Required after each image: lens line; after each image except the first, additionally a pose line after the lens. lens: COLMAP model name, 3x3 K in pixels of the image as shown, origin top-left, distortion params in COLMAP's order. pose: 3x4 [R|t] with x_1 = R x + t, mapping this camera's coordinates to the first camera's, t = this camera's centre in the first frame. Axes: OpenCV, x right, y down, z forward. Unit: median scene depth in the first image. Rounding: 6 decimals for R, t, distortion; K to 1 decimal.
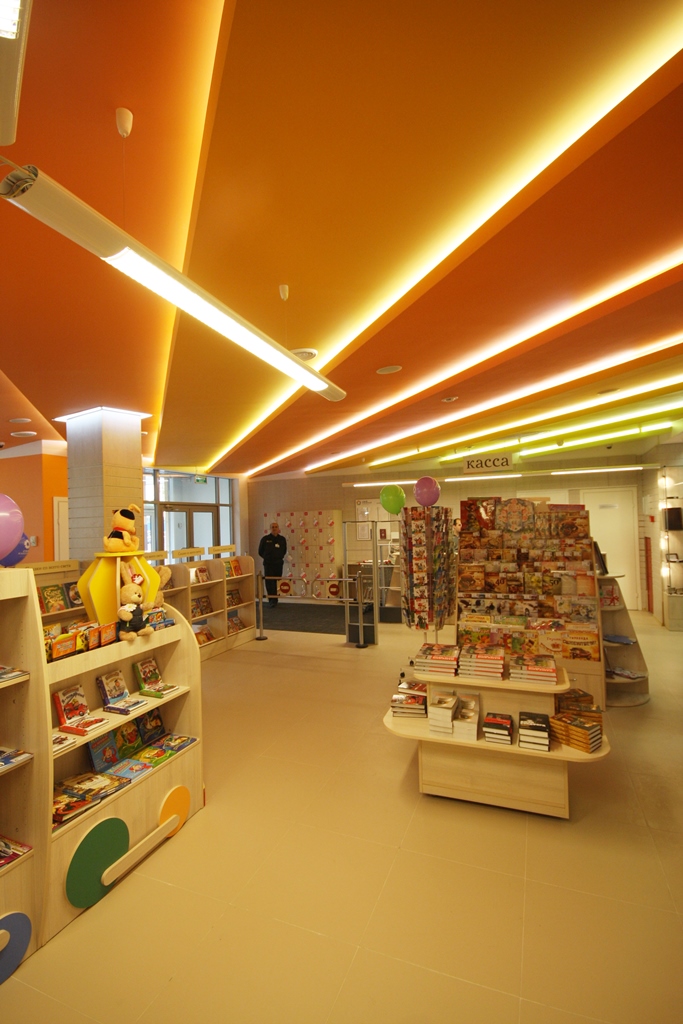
lens RADIAL K [[478.6, 0, 336.9], [0, 478.6, 511.0], [0, 0, 1]] dist [0.002455, 0.000276]
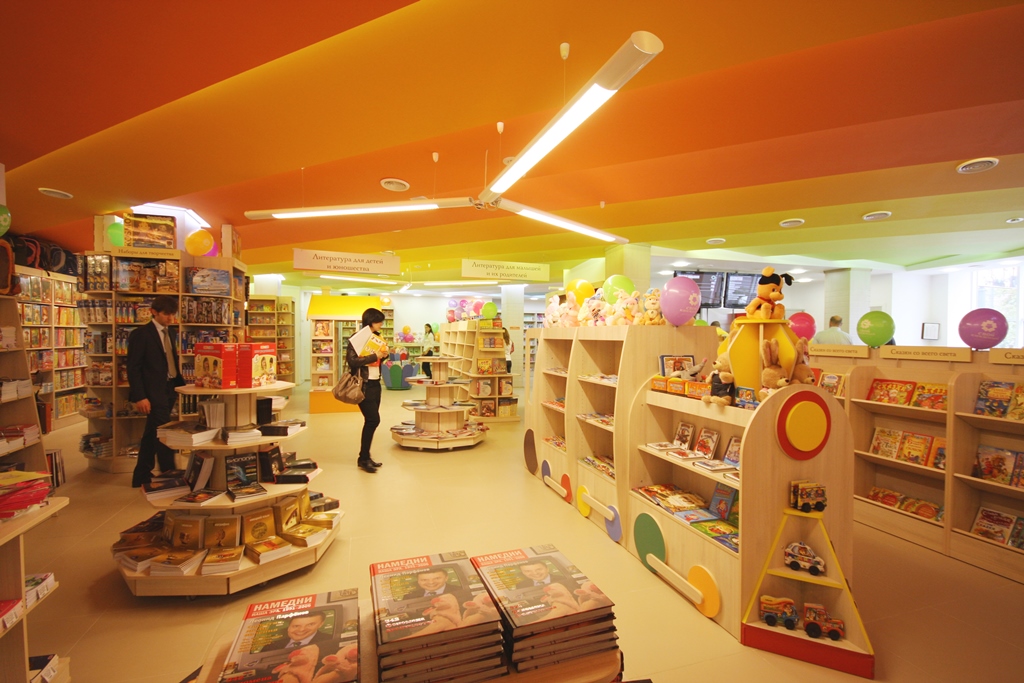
lens RADIAL K [[478.6, 0, 510.9], [0, 478.6, 344.6], [0, 0, 1]] dist [0.002455, 0.000276]
pose [[-0.764600, 0.036874, -0.643450, 0.582642], [0.031074, 0.999310, 0.020342, 0.114180], [0.643756, -0.004441, -0.765218, 1.581691]]
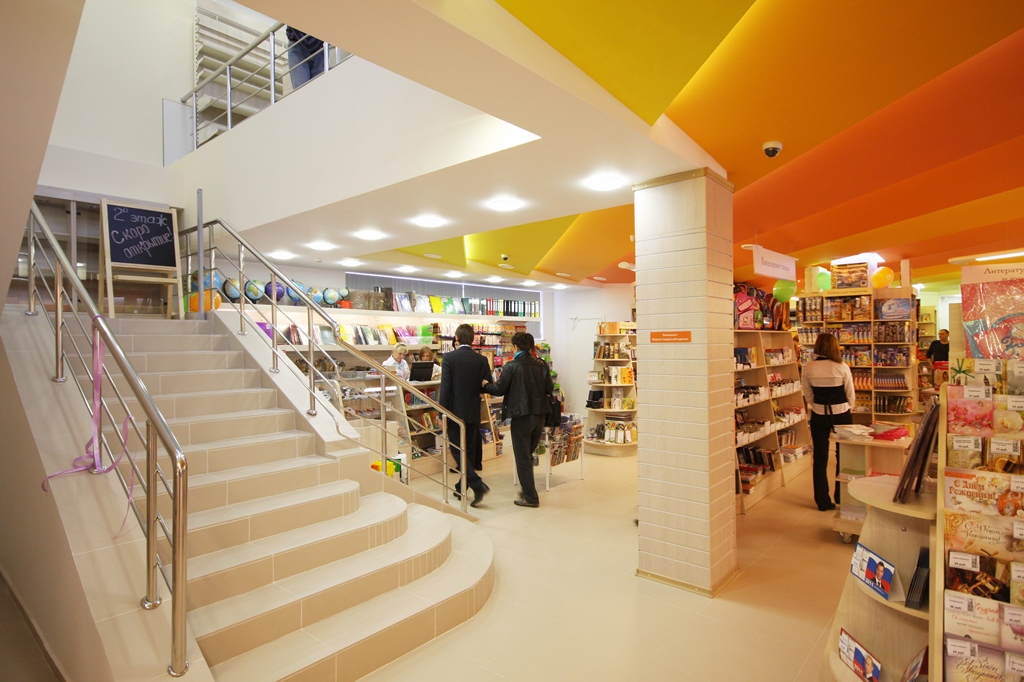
lens RADIAL K [[538.5, 0, 510.2], [0, 538.5, 342.4], [0, 0, 1]] dist [0.005085, 0.000532]
pose [[-0.943271, 0.040168, 0.329585, 0.956232], [0.031233, 0.998988, -0.032363, 0.080554], [-0.330551, -0.020233, -0.943571, 2.161989]]
